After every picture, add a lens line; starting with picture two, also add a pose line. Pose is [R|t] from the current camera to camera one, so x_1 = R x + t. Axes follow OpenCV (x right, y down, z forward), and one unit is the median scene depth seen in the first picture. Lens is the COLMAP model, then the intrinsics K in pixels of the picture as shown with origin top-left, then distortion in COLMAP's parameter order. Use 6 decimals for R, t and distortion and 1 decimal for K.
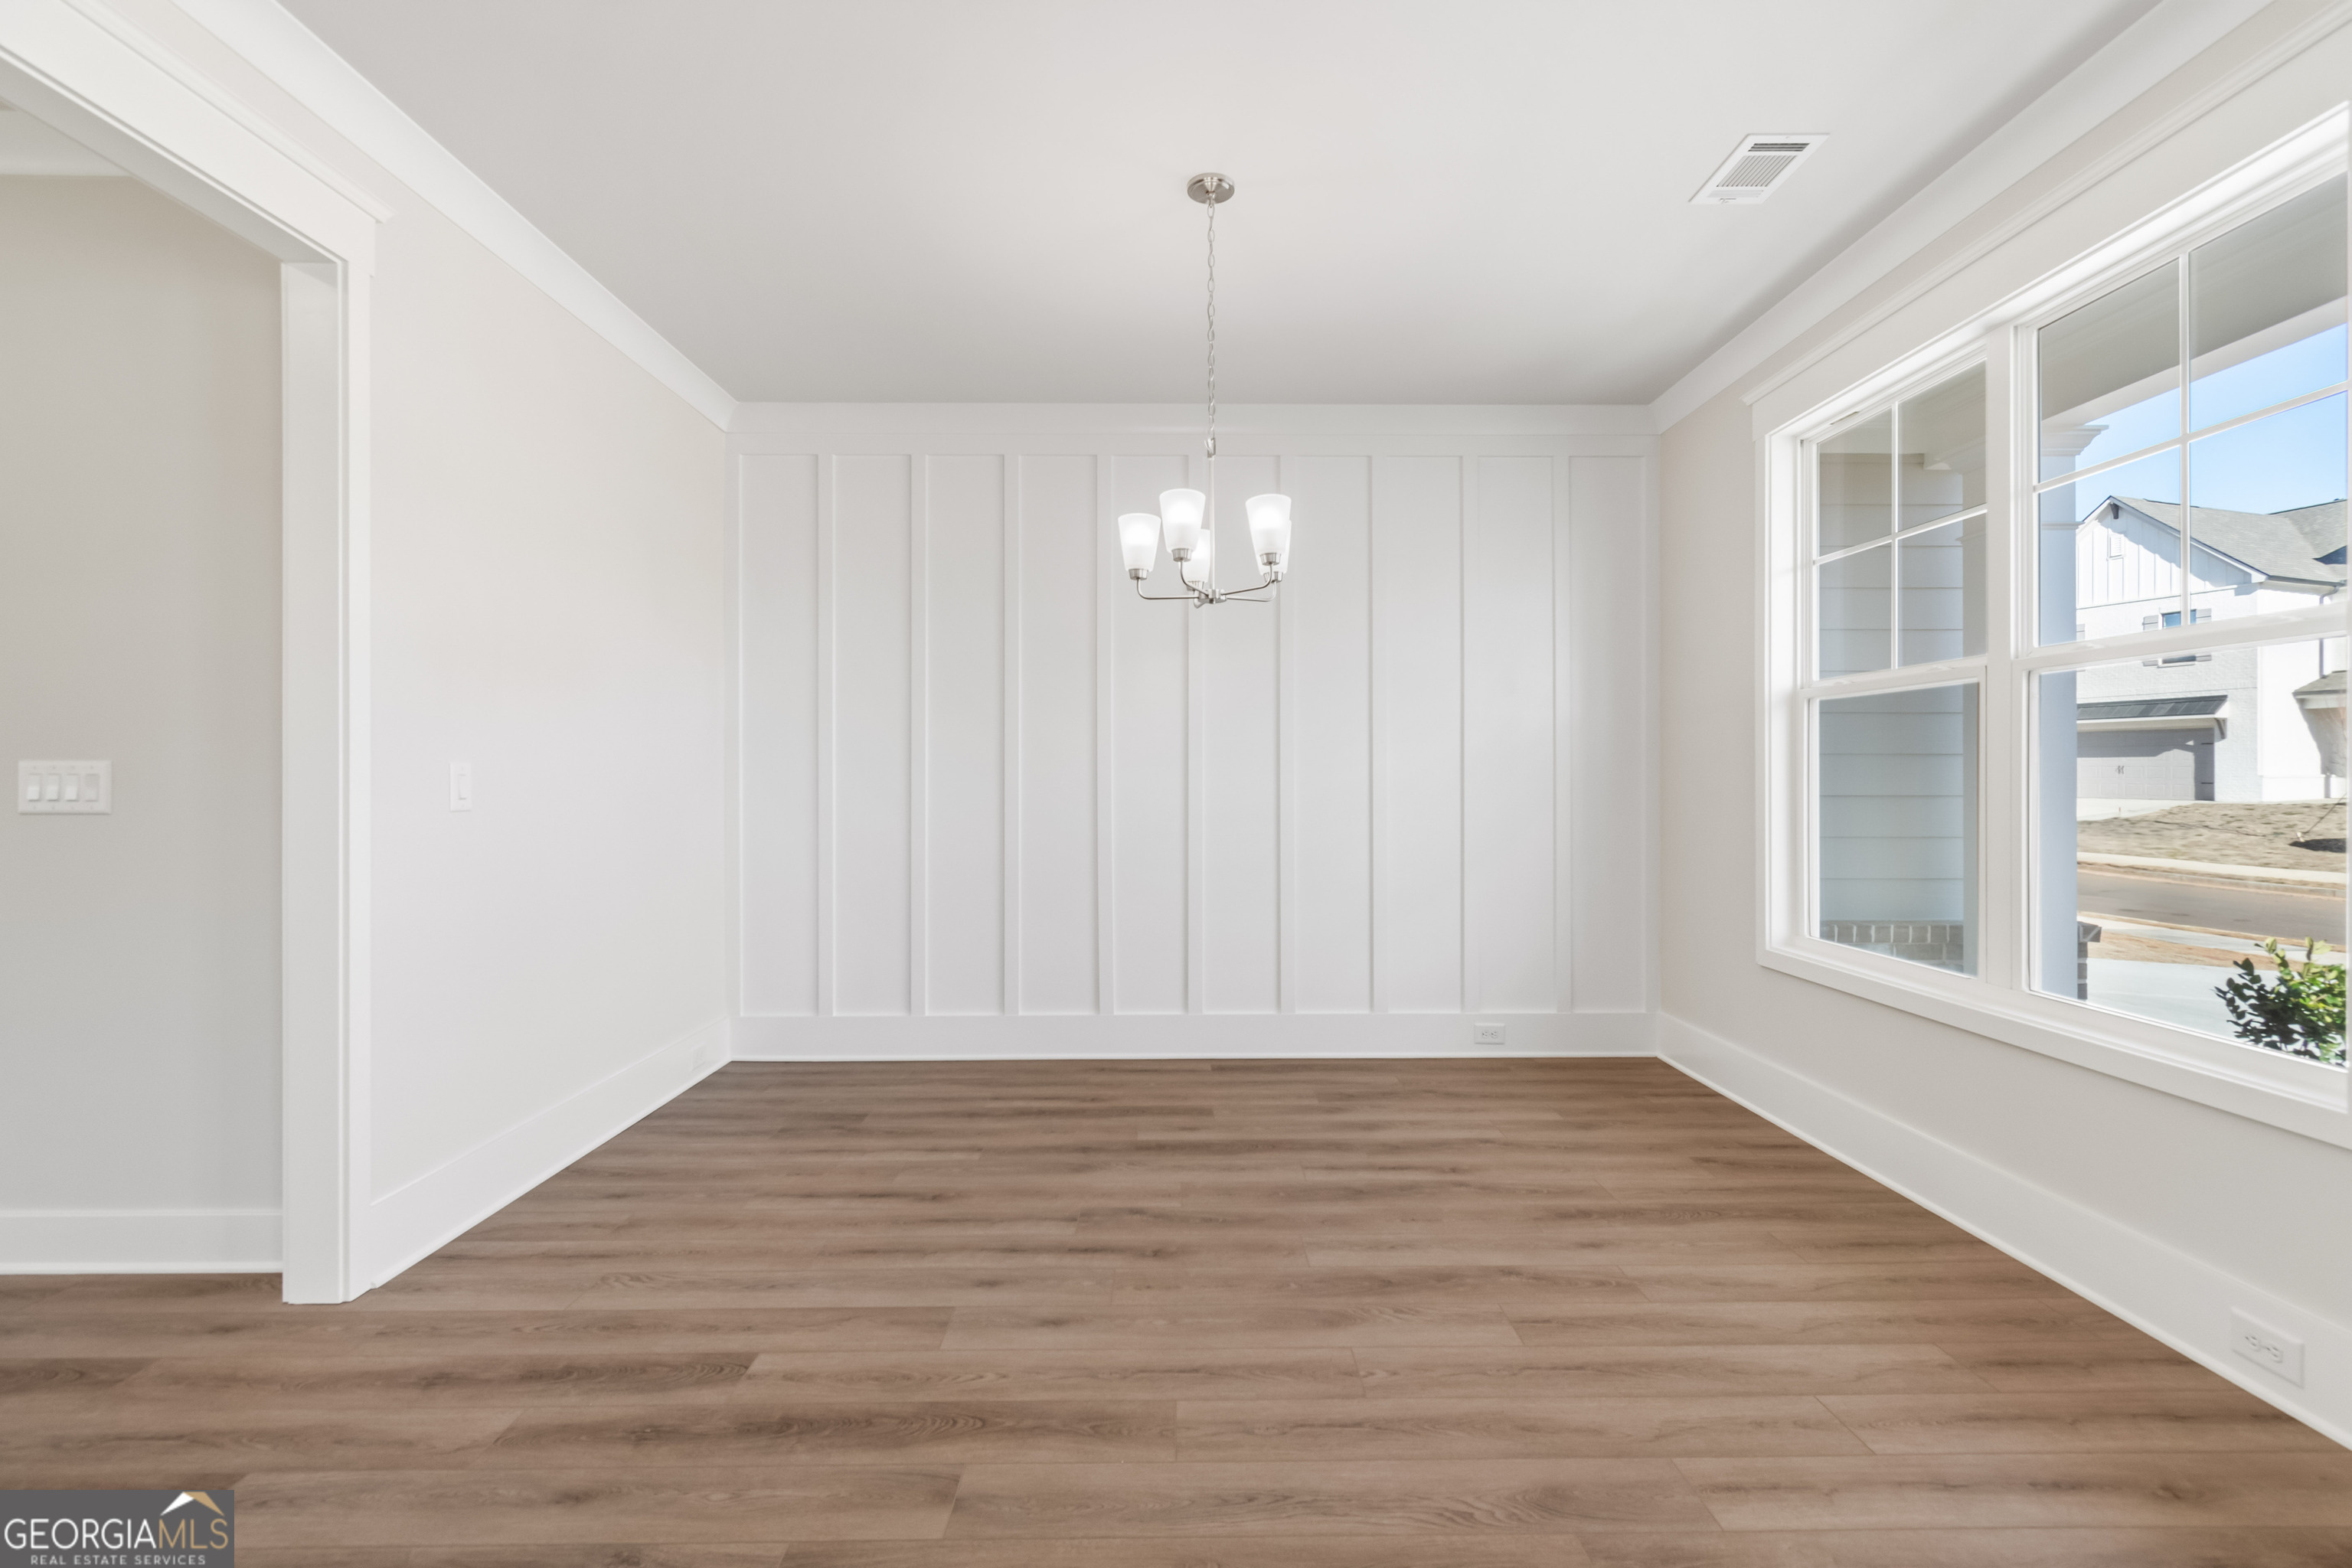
lens RADIAL K [[1057.6, 0, 1185.8], [0, 1057.6, 774.9], [0, 0, 1]] dist [0.001906, 0.000047]
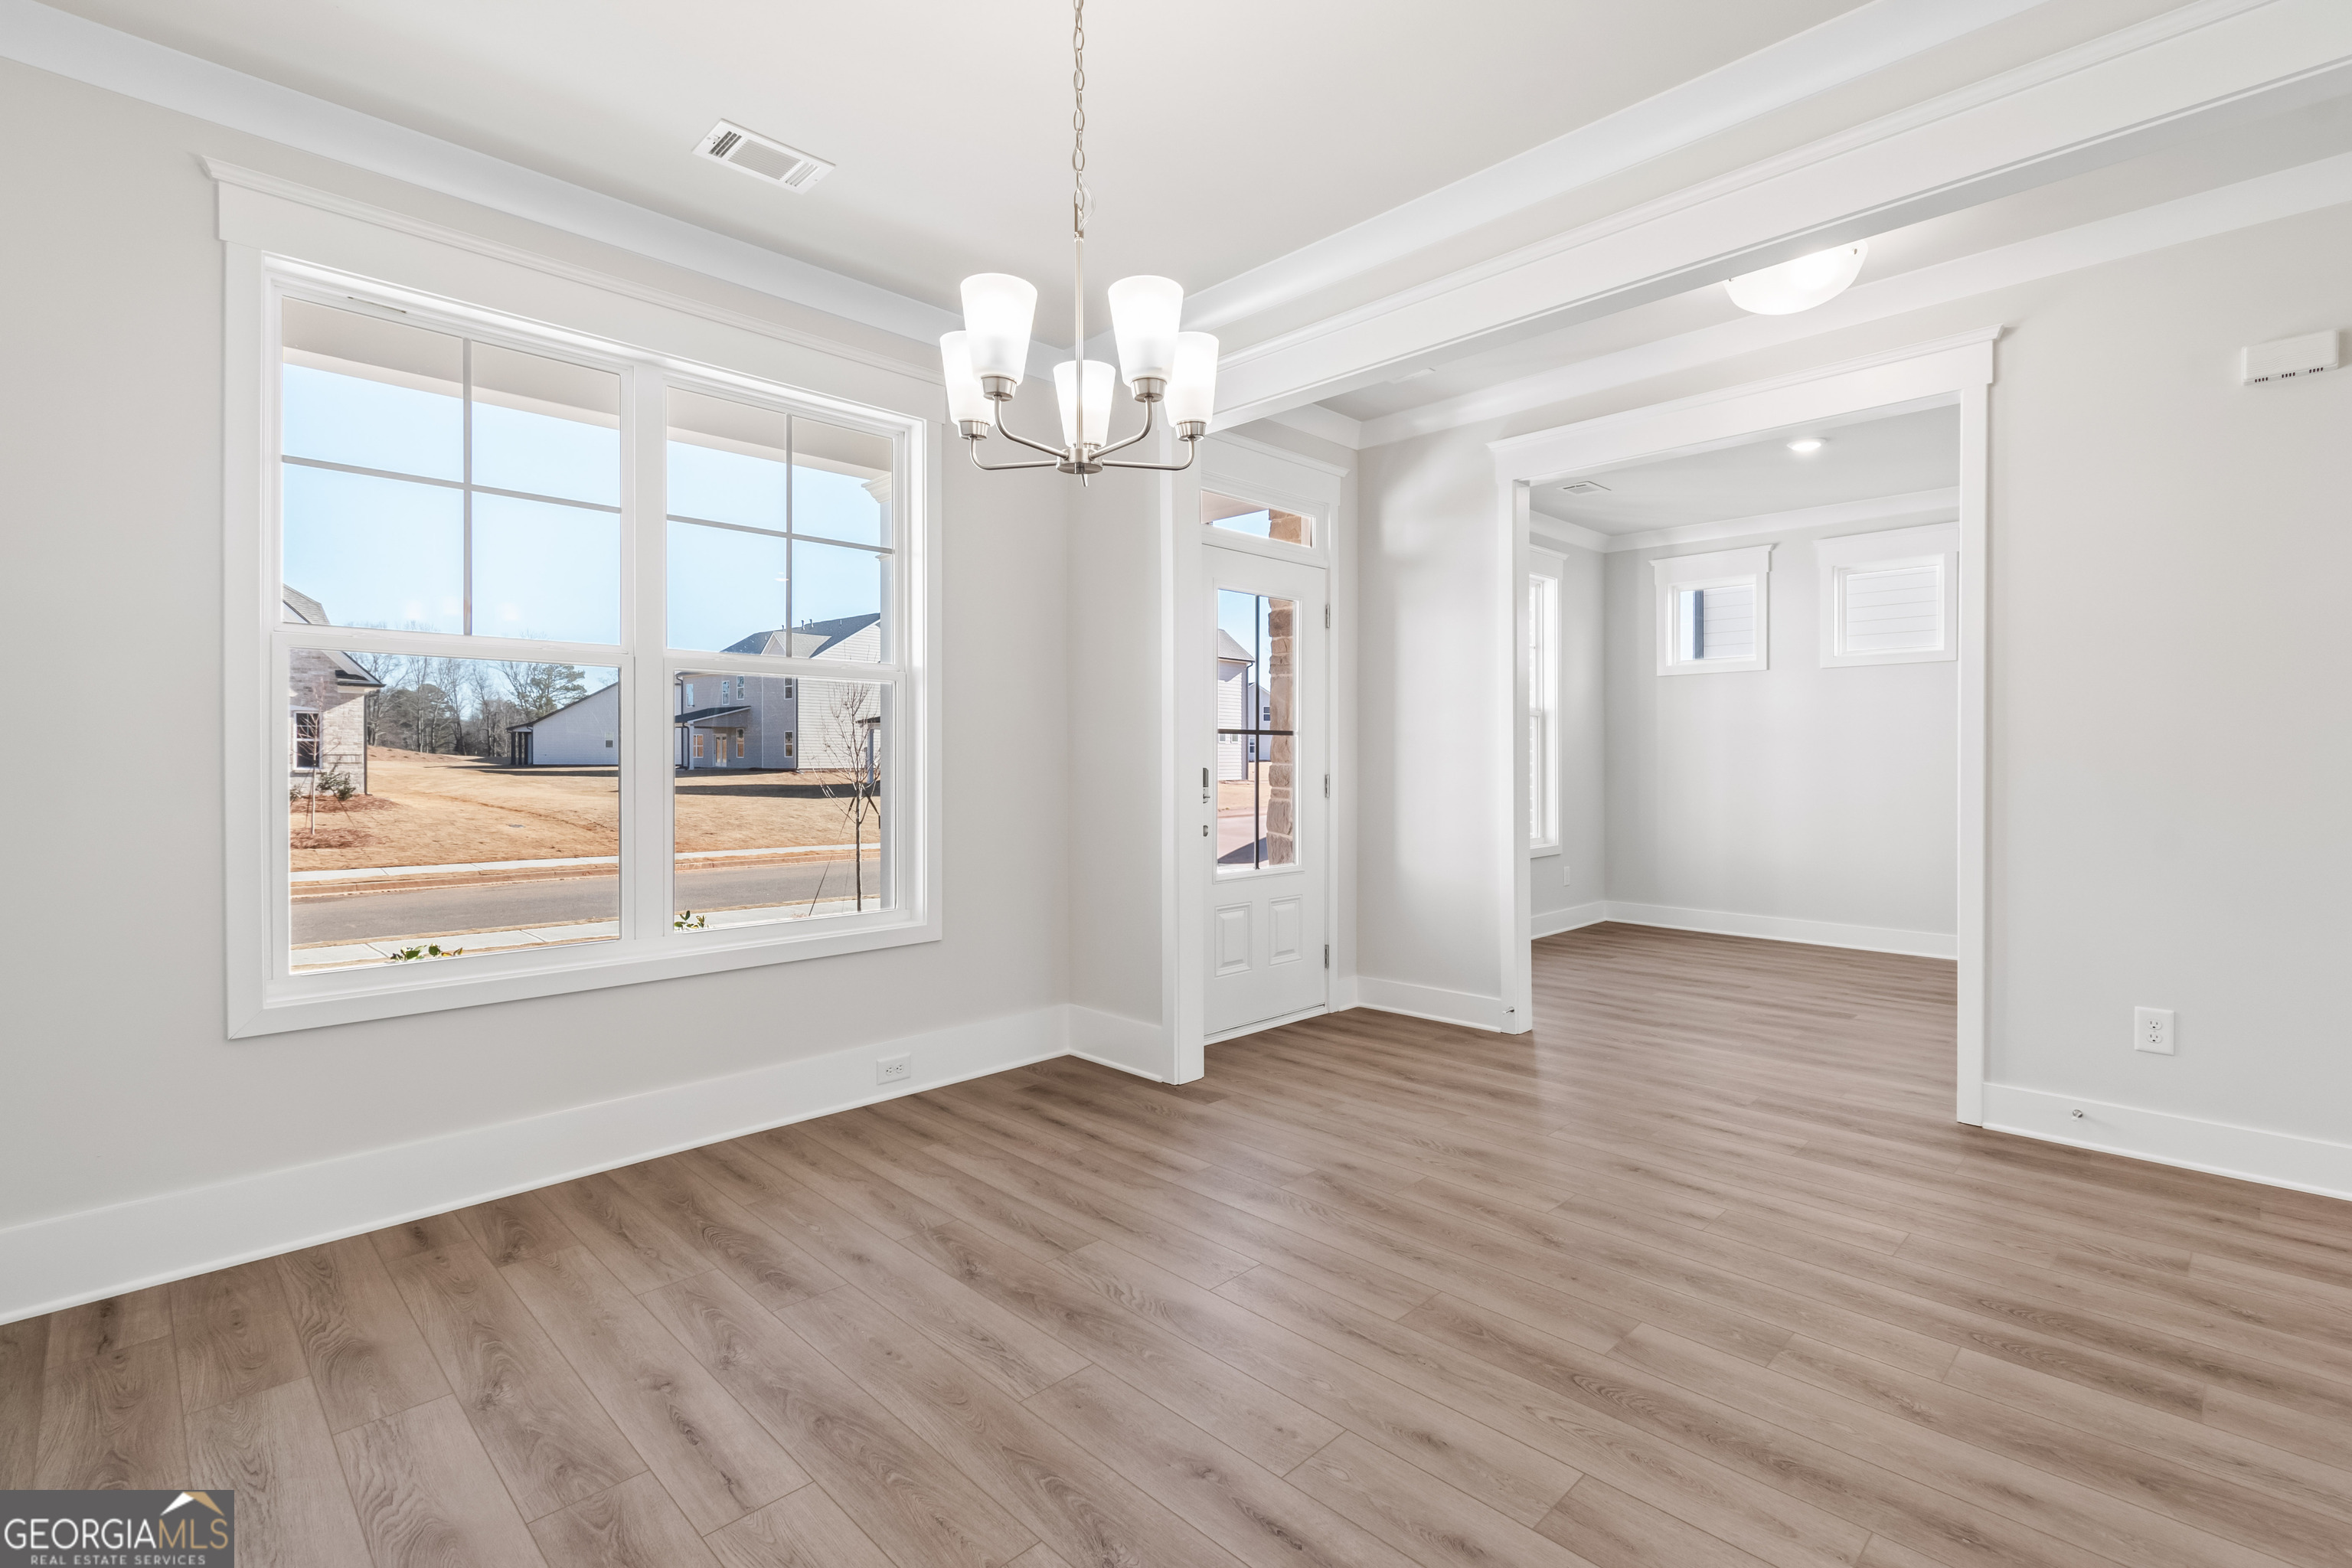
lens RADIAL K [[1057.6, 0, 1185.8], [0, 1057.6, 774.9], [0, 0, 1]] dist [0.001906, 0.000047]
pose [[-0.694279, -0.007689, 0.719665, -0.555207], [0.001129, 0.999930, 0.011773, 0.009931], [-0.719705, 0.008986, -0.694222, 1.648765]]
